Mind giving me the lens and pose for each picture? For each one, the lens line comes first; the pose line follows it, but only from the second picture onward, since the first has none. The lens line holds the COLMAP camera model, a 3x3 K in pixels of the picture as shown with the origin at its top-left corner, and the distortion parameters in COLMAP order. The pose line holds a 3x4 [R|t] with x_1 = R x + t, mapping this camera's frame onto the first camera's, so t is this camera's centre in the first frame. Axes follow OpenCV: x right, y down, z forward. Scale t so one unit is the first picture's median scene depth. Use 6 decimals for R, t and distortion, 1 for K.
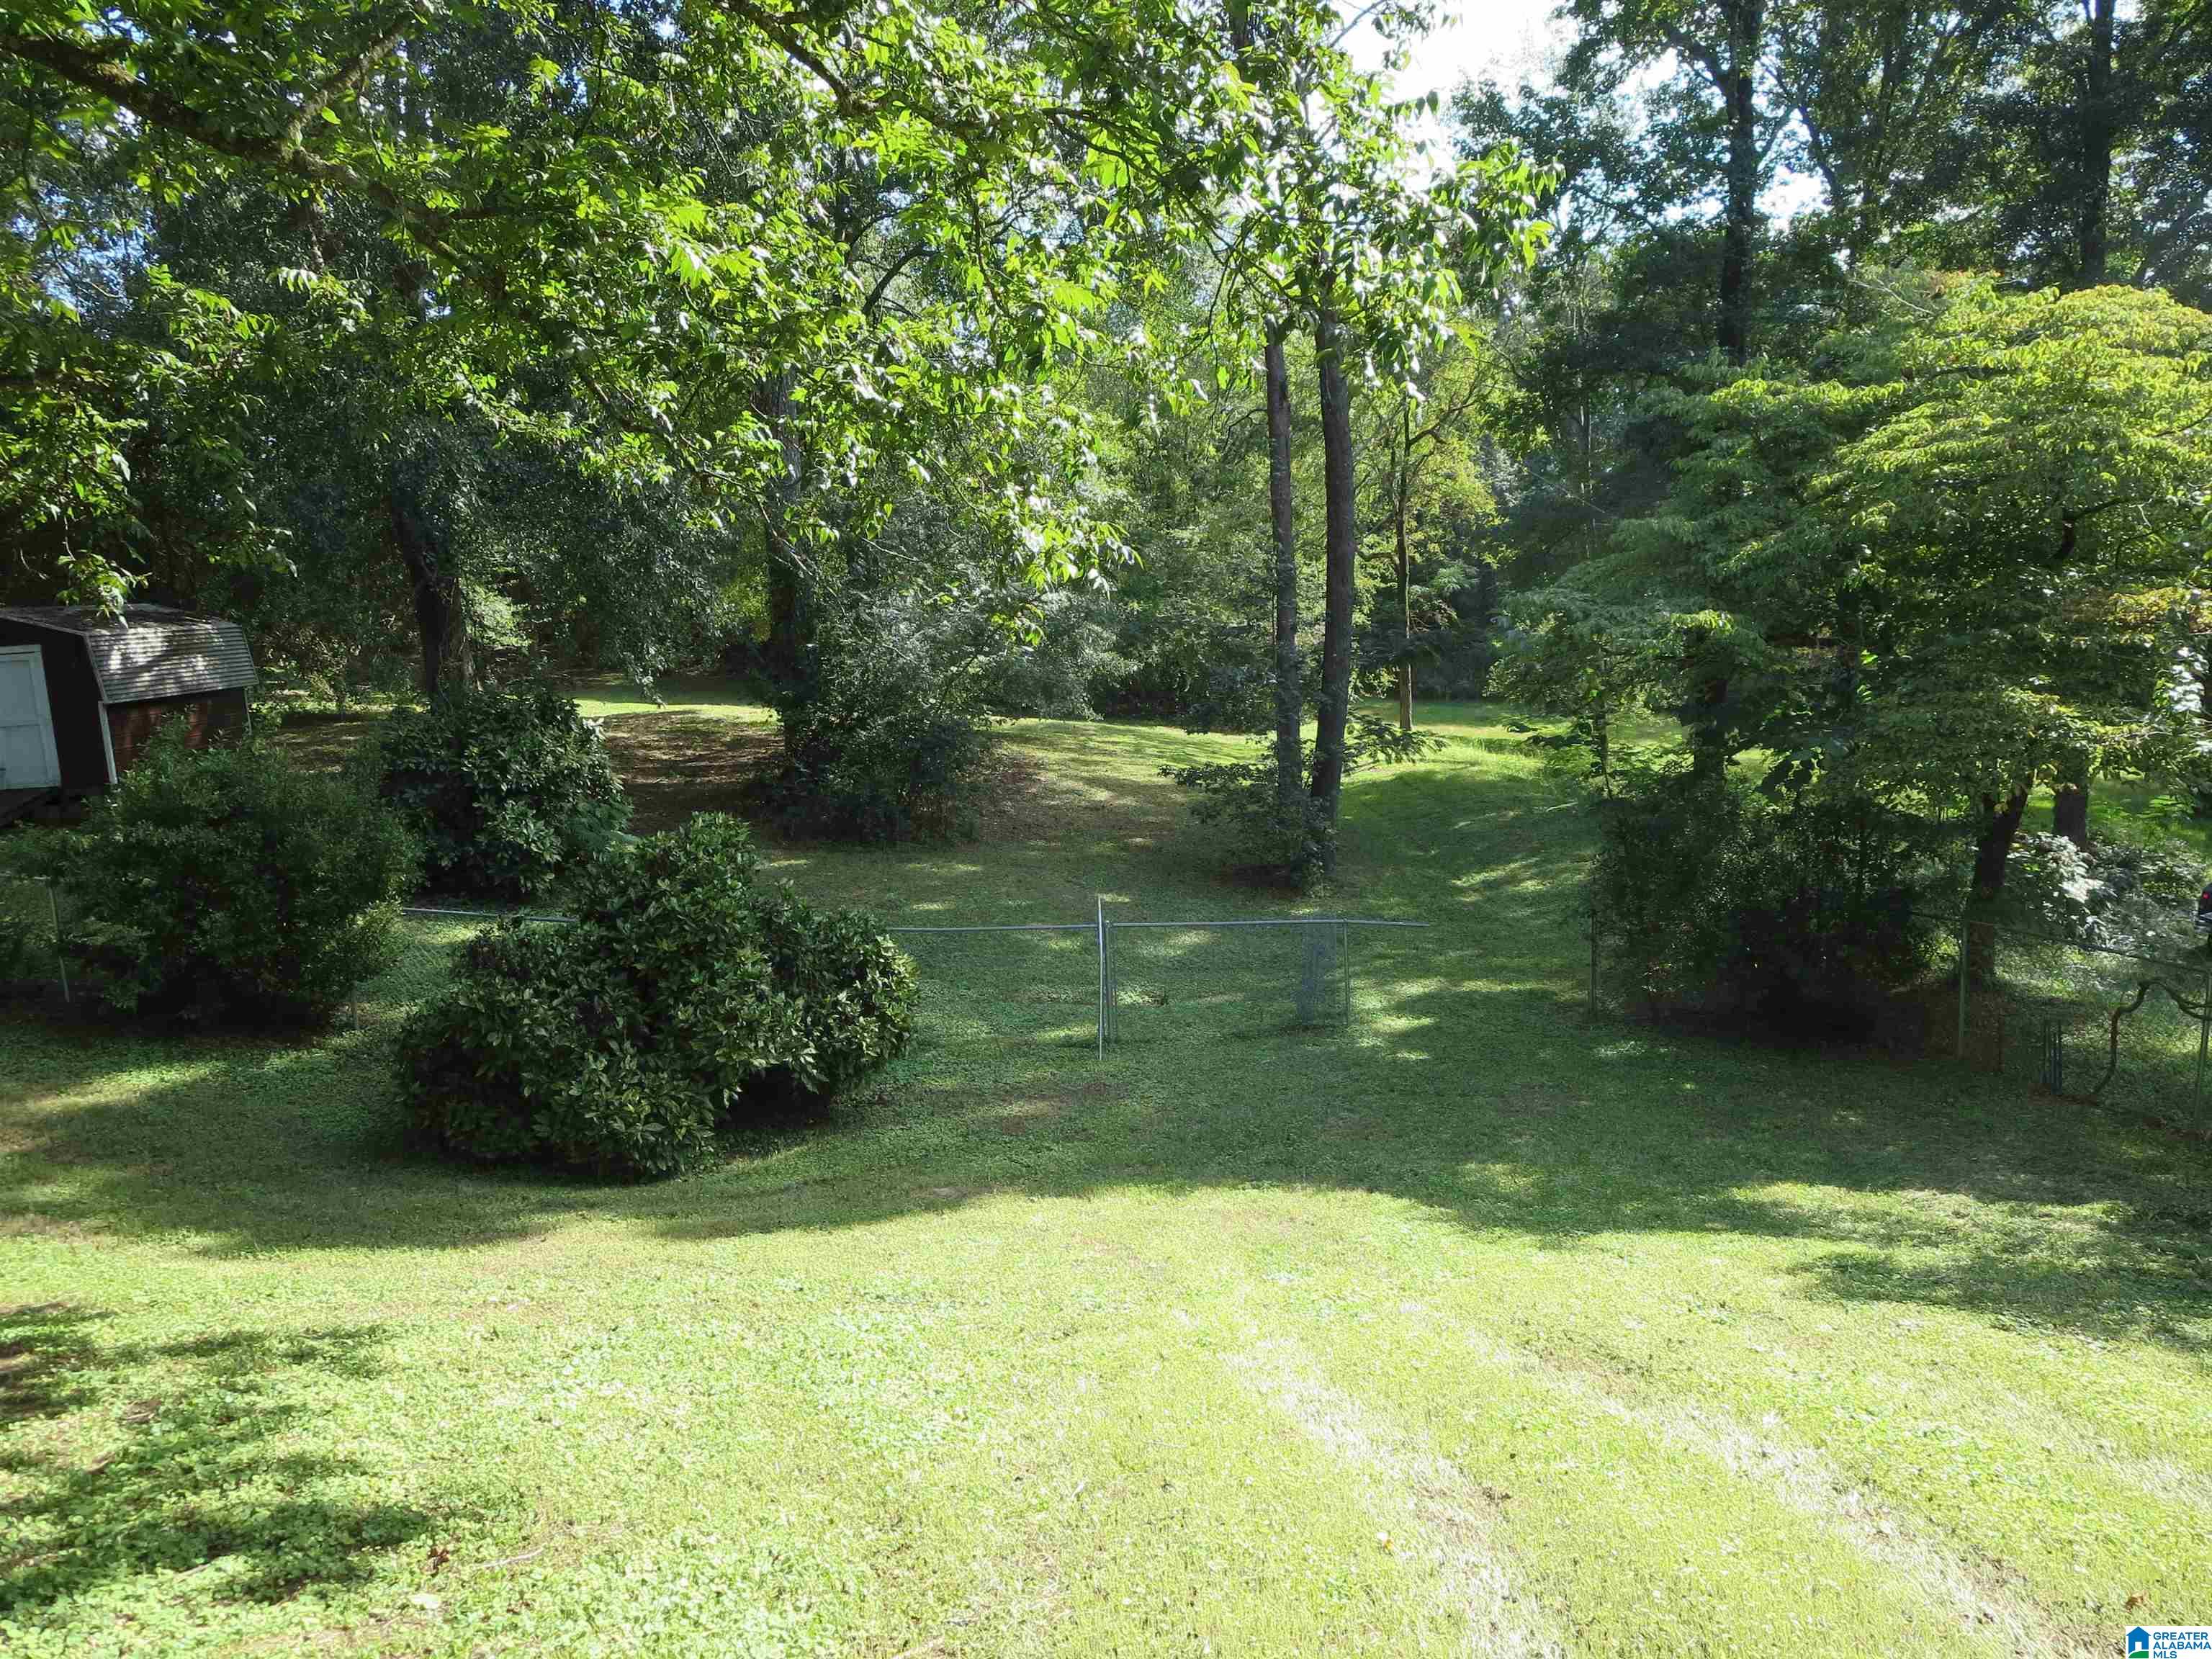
lens RADIAL K [[1564.0, 0, 1100.7], [0, 1564.0, 833.0], [0, 0, 1]] dist [-0.034048, 0.003693]
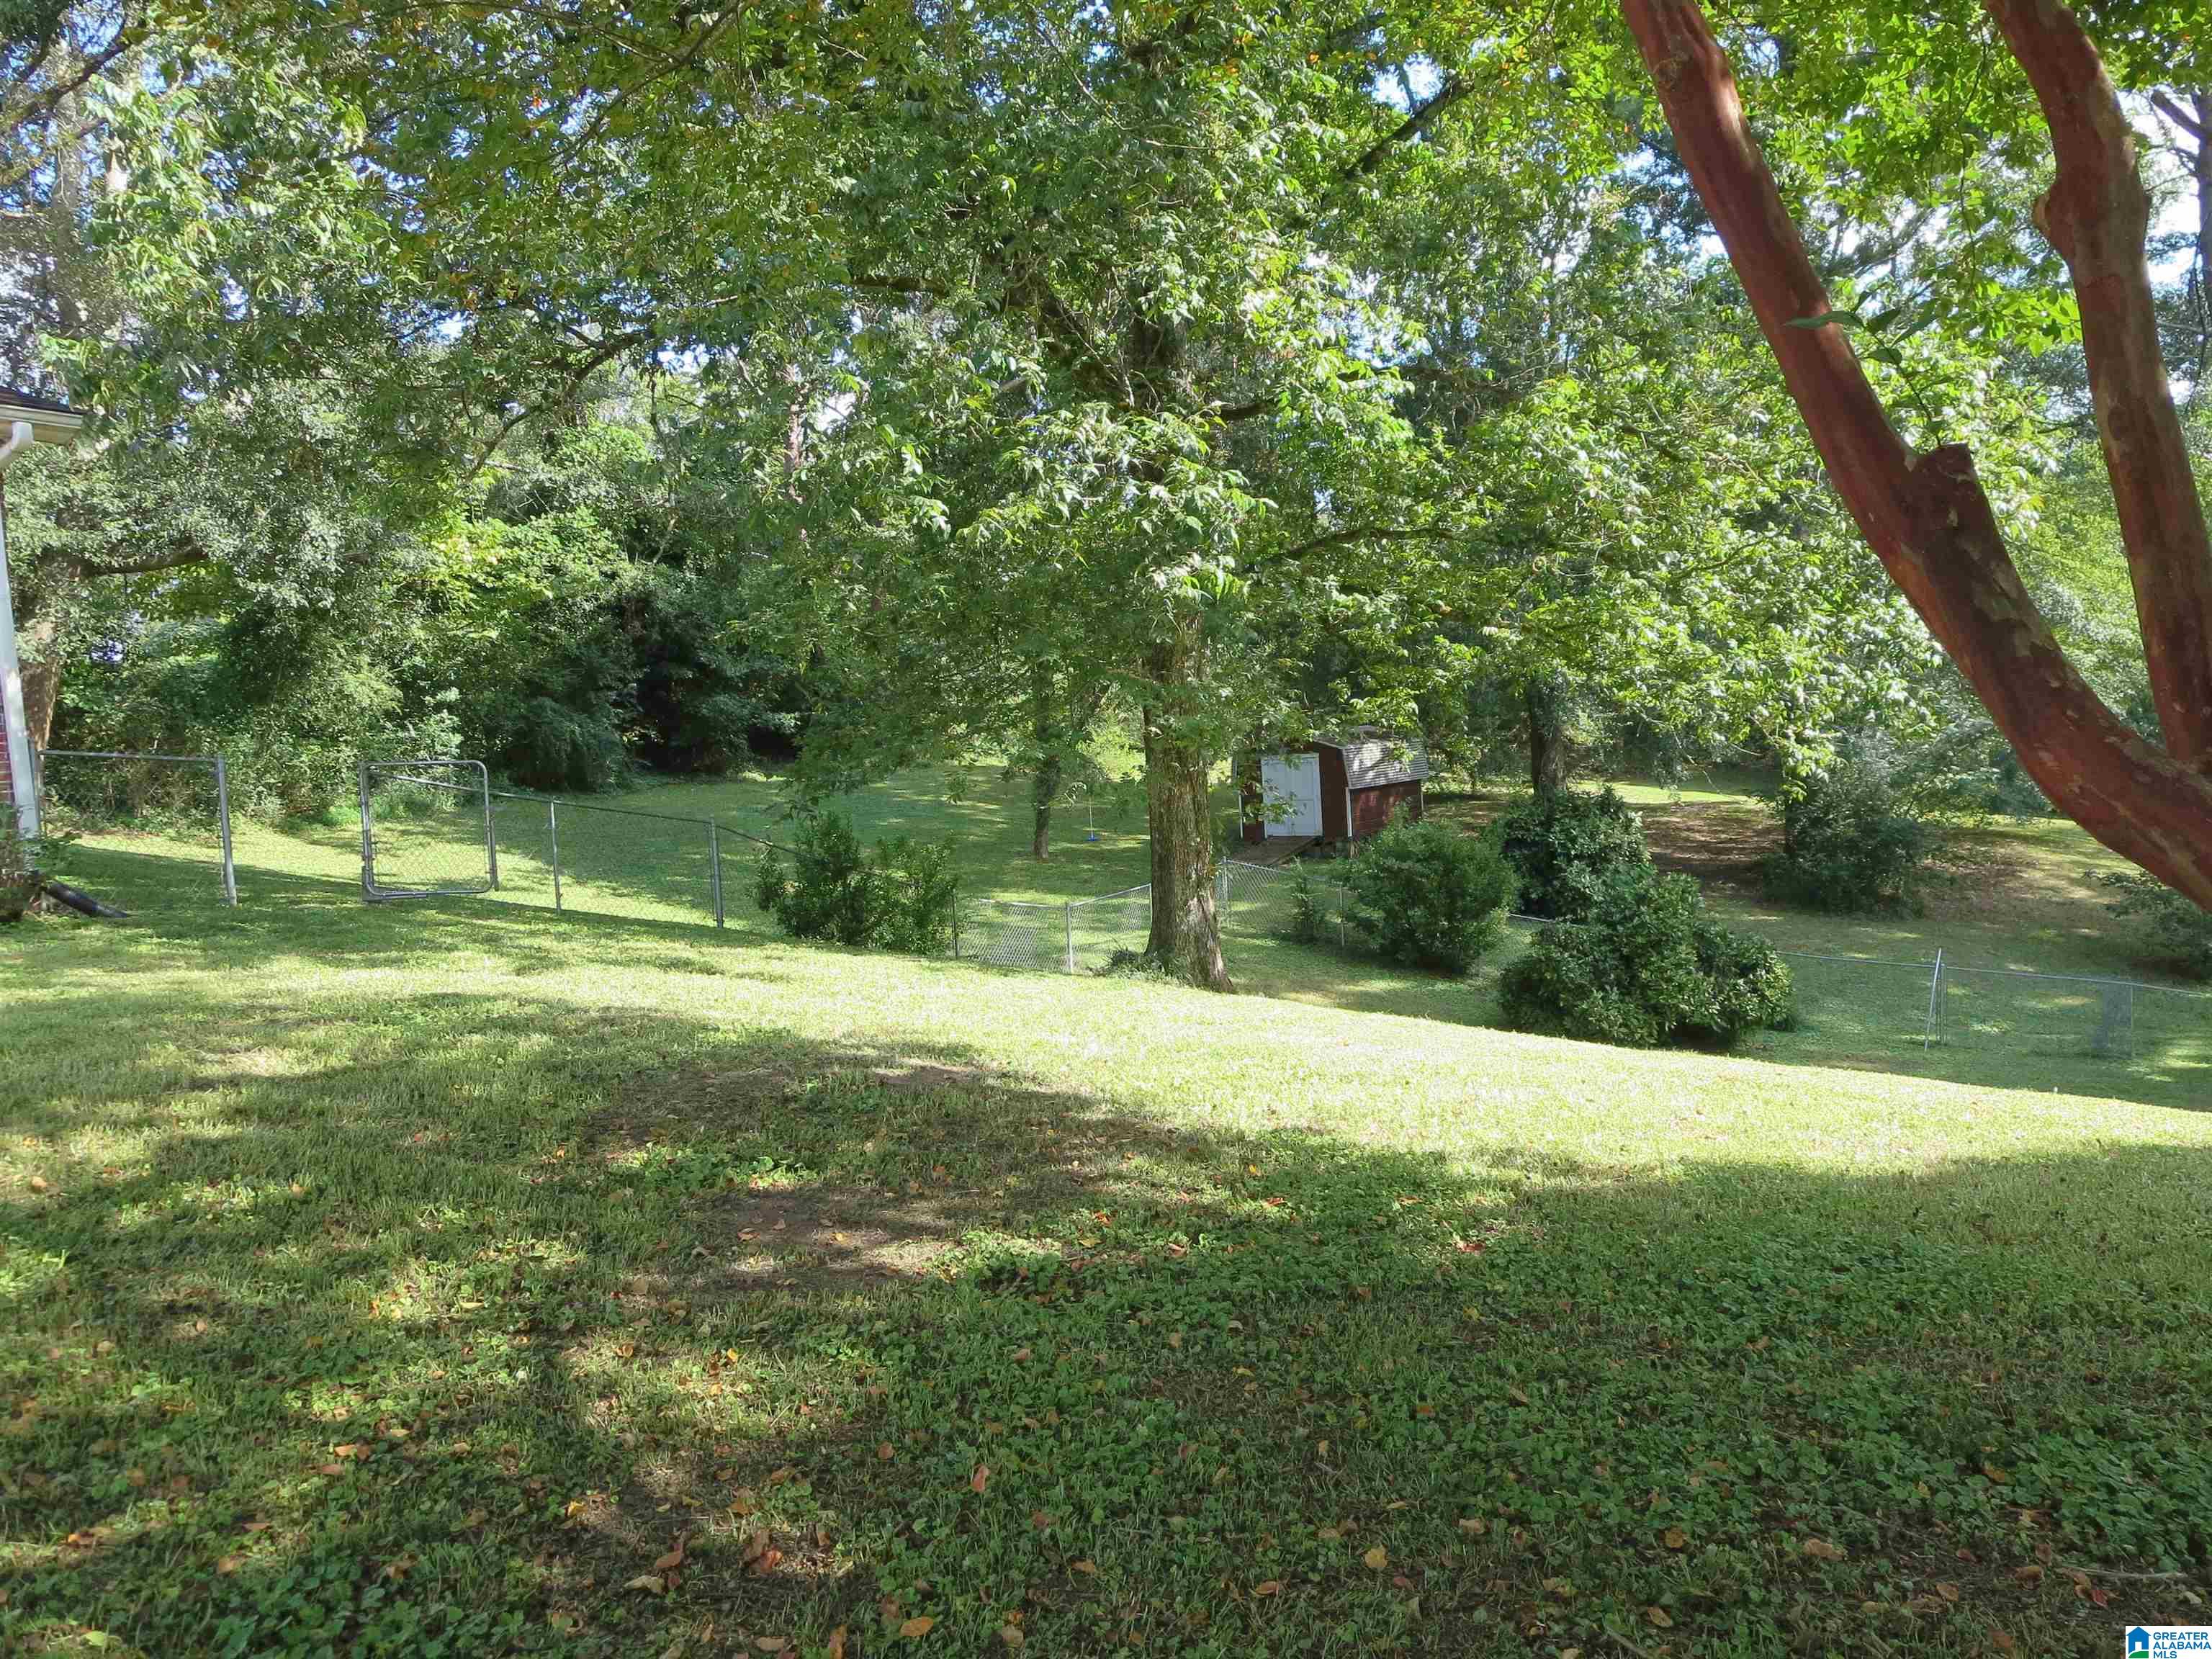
lens RADIAL K [[1564.0, 0, 1100.6], [0, 1564.0, 838.2], [0, 0, 1]] dist [-0.034048, 0.003693]
pose [[0.777653, 0.056211, -0.626176, 0.235150], [-0.083071, 0.996449, -0.013717, 0.017483], [0.623182, 0.062684, 0.779561, -0.538627]]
